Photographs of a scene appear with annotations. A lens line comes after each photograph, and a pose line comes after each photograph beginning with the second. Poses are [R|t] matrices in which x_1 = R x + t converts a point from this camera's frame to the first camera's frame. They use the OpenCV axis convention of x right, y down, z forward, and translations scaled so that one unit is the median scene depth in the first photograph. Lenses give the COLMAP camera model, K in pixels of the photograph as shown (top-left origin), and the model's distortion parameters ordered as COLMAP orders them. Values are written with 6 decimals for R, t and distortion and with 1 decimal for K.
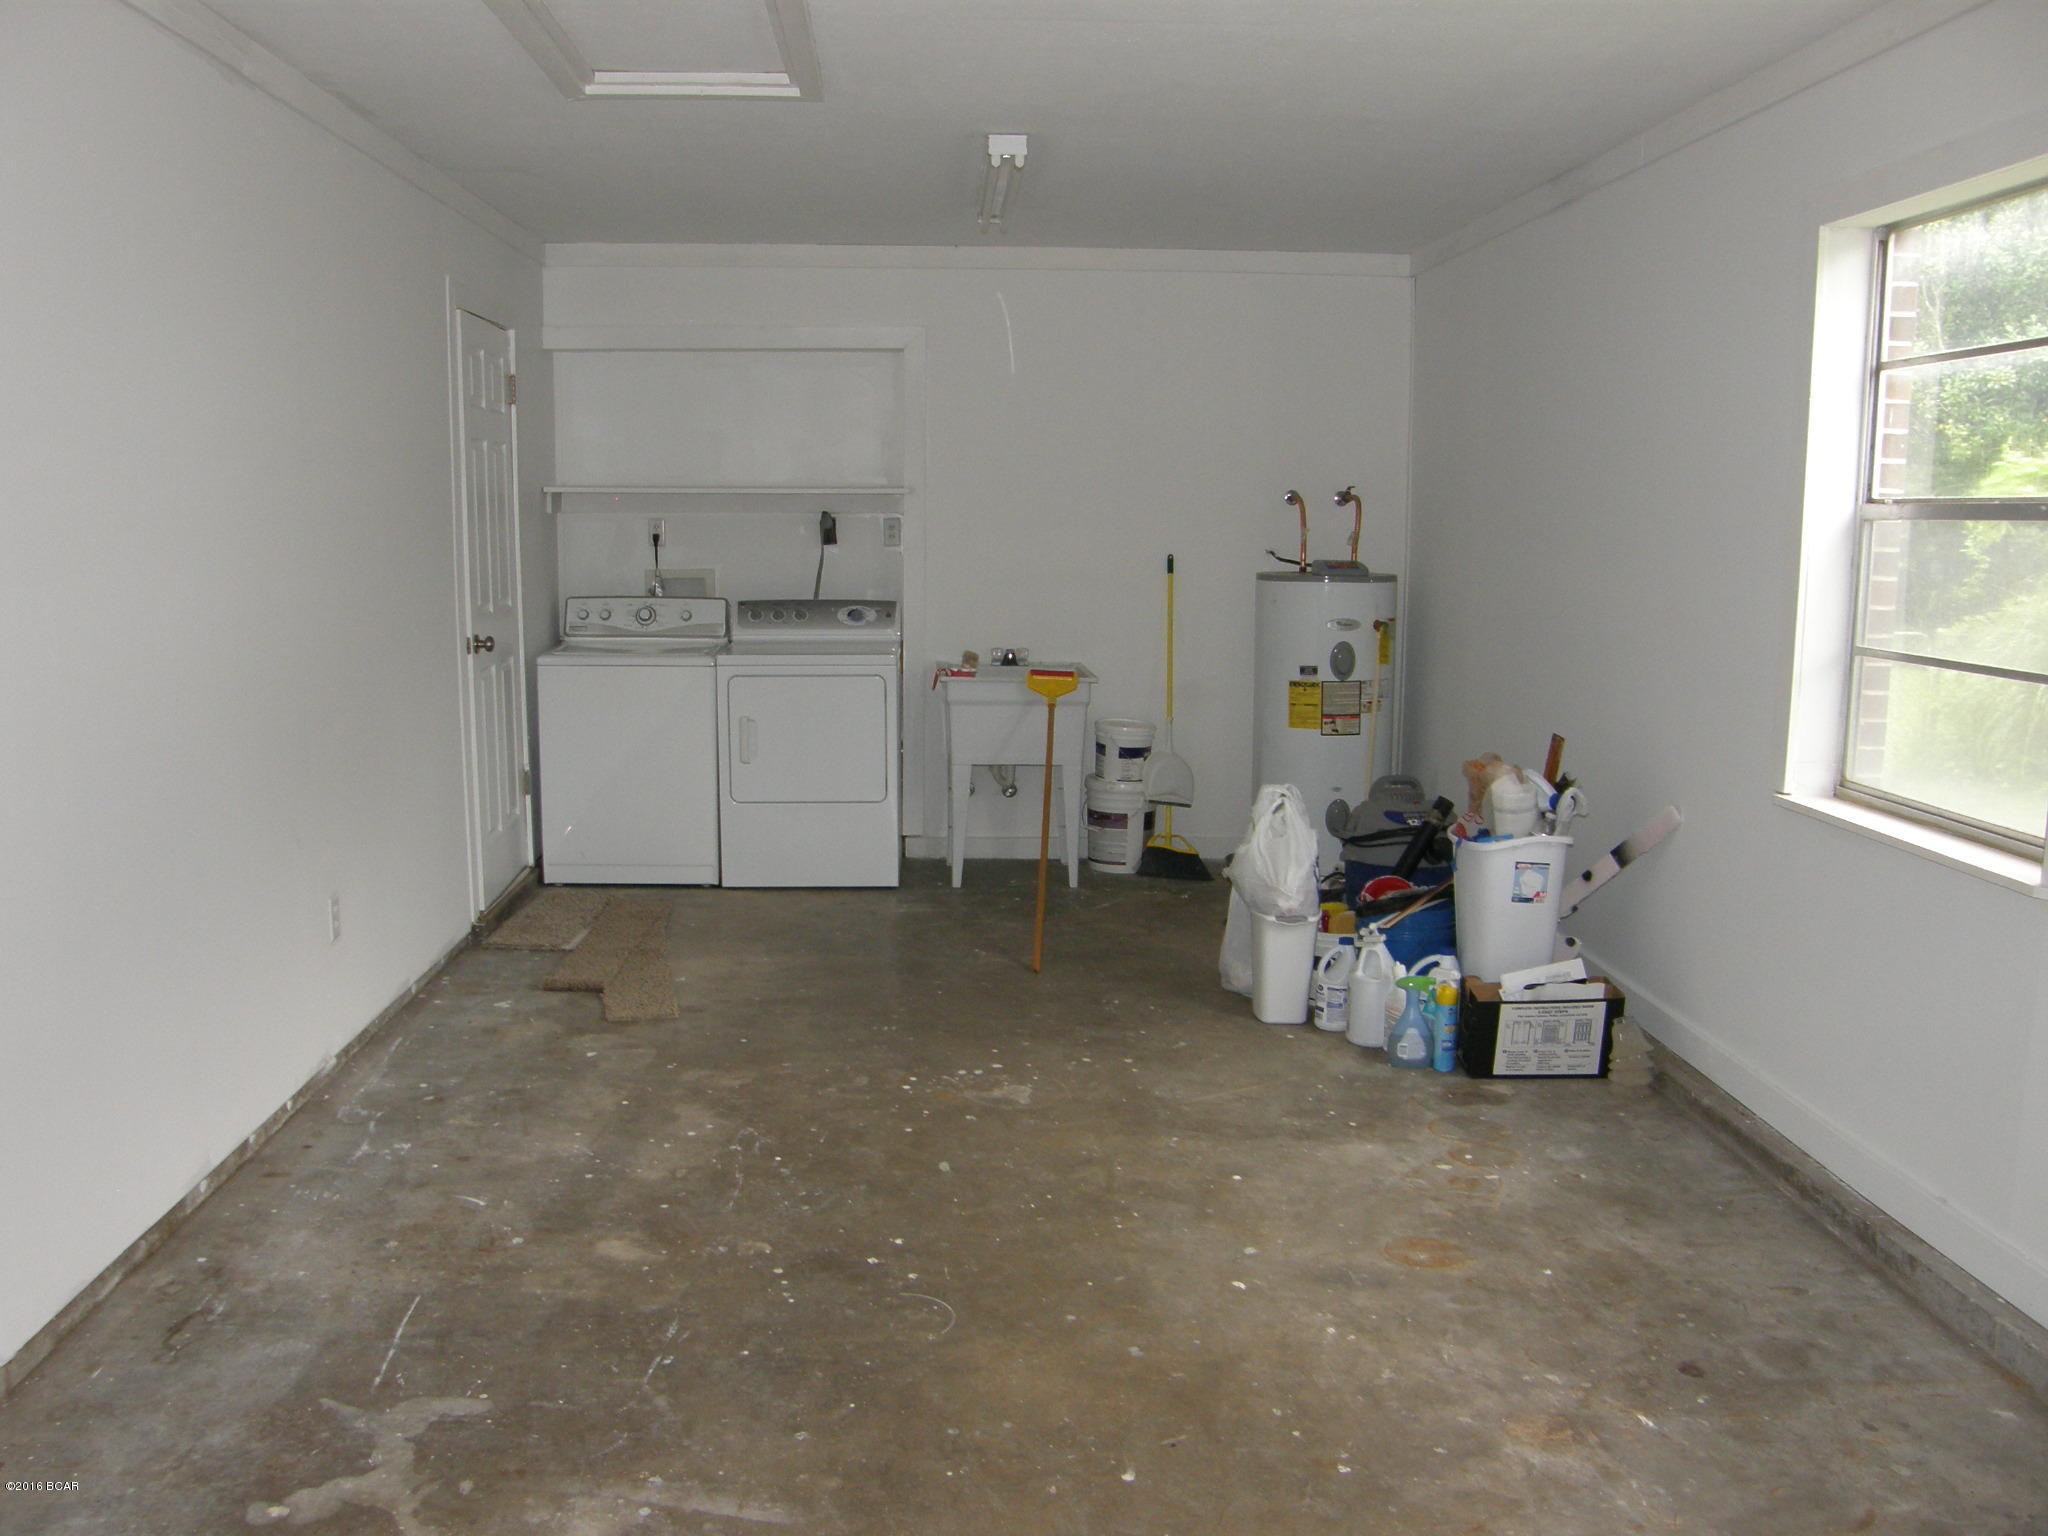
lens RADIAL K [[1780.2, 0, 1020.2], [0, 1780.2, 771.5], [0, 0, 1]] dist [-0.156415, 0.137360]
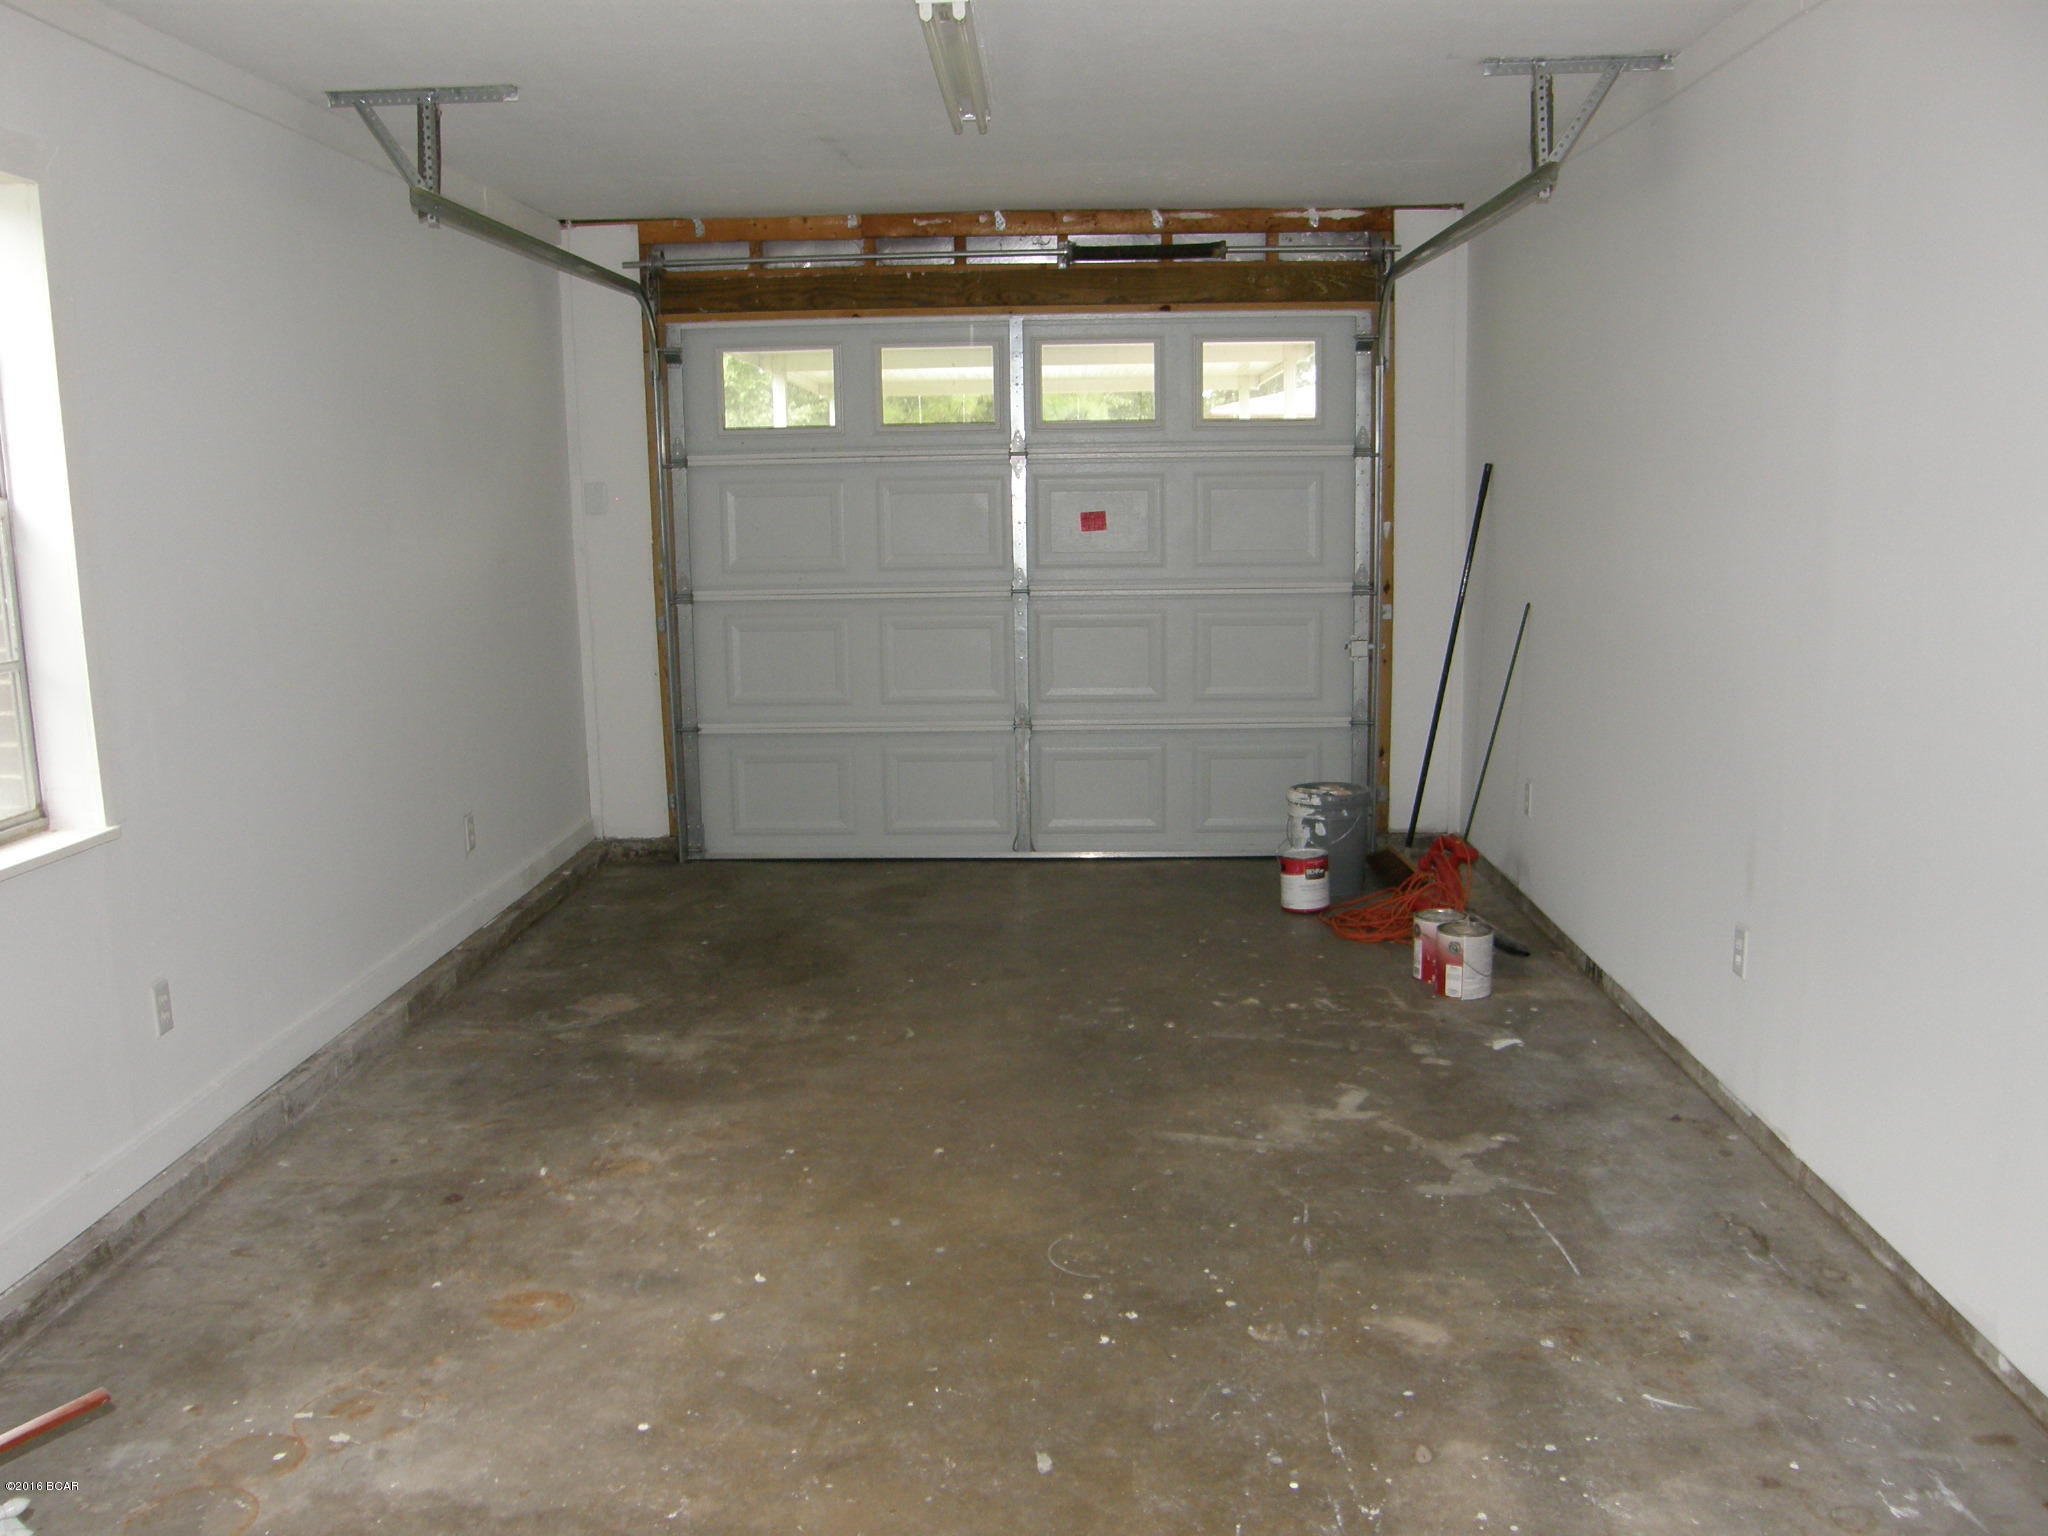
lens RADIAL K [[1780.2, 0, 1012.4], [0, 1780.2, 767.6], [0, 0, 1]] dist [-0.156415, 0.137360]
pose [[-0.995643, -0.007558, 0.092942, -0.107887], [0.021172, 0.952353, 0.304262, -0.282464], [-0.090813, 0.304904, -0.948044, 1.840656]]
